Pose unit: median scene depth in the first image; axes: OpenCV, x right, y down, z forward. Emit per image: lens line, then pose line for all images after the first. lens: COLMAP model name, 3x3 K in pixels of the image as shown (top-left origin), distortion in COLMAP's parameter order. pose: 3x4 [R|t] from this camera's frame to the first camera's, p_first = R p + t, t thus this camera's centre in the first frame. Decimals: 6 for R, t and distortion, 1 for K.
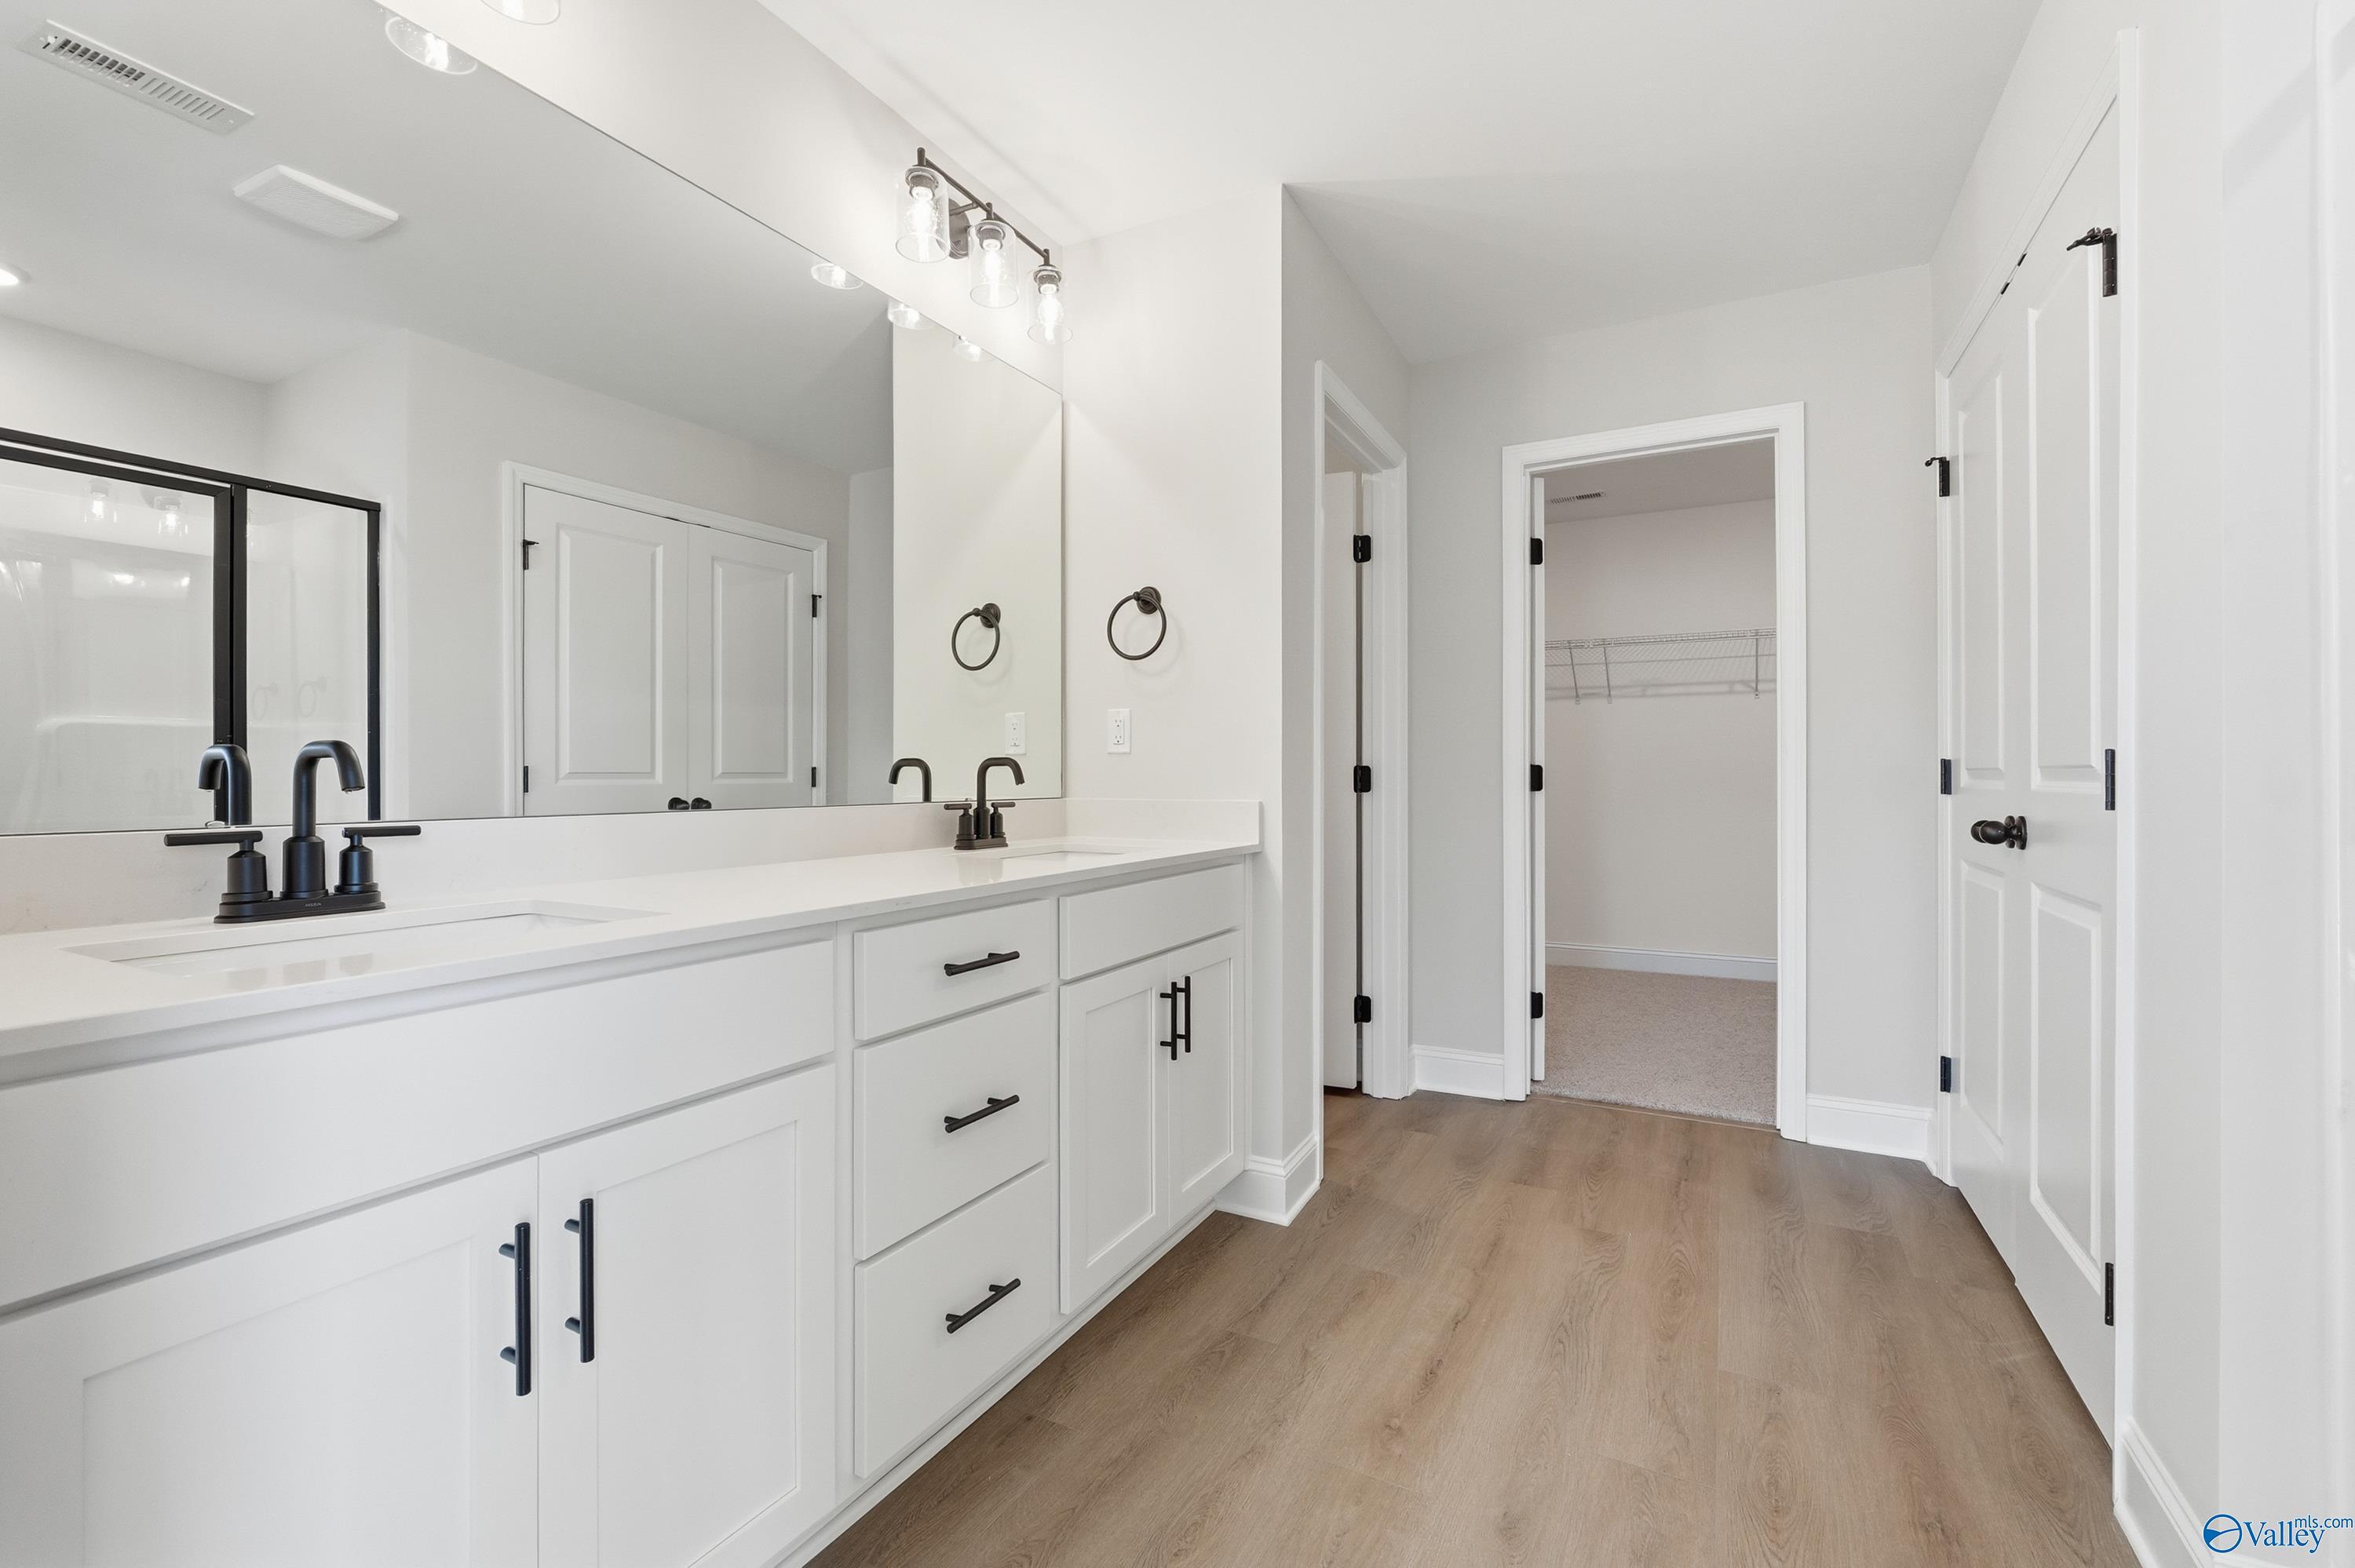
lens RADIAL K [[993.7, 0, 1179.6], [0, 993.7, 771.6], [0, 0, 1]] dist [-0.000121, -0.000014]
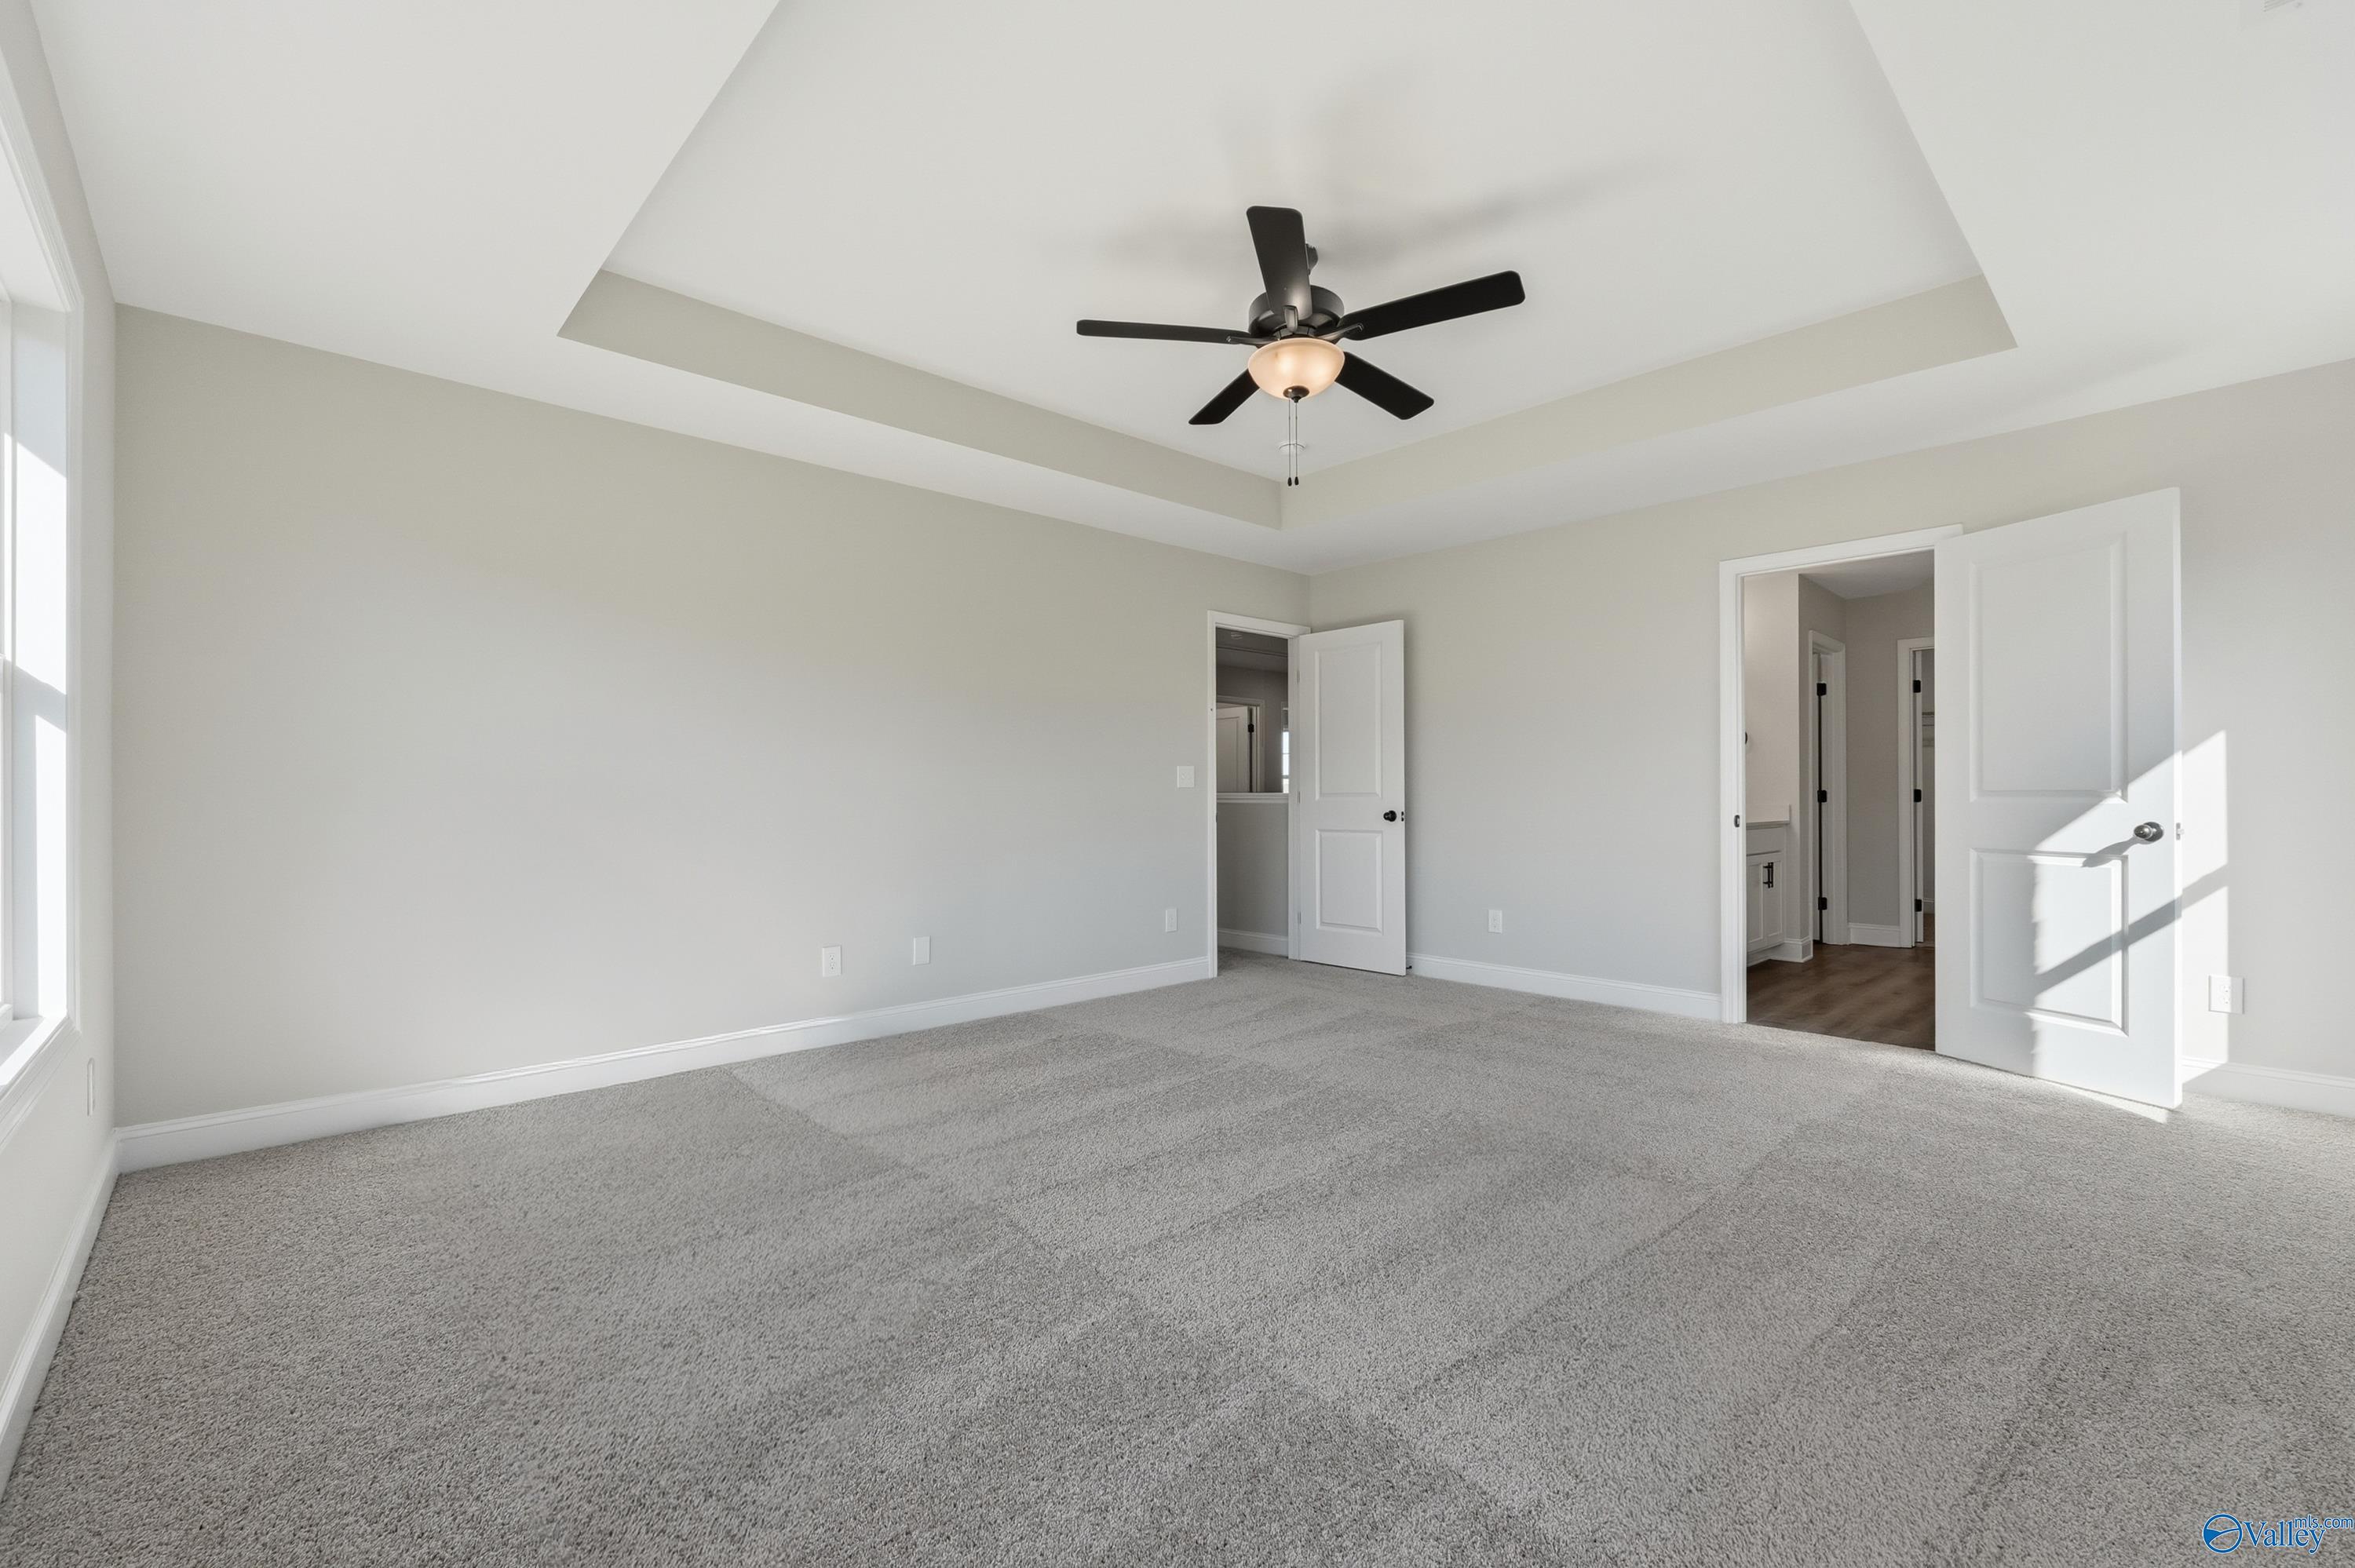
lens RADIAL K [[993.7, 0, 1176.7], [0, 993.7, 782.4], [0, 0, 1]] dist [-0.000121, -0.000014]
pose [[0.949149, -0.002447, -0.314819, -0.474484], [-0.000665, 0.999952, -0.009778, -0.001070], [0.314828, 0.009490, 0.949101, -1.515830]]
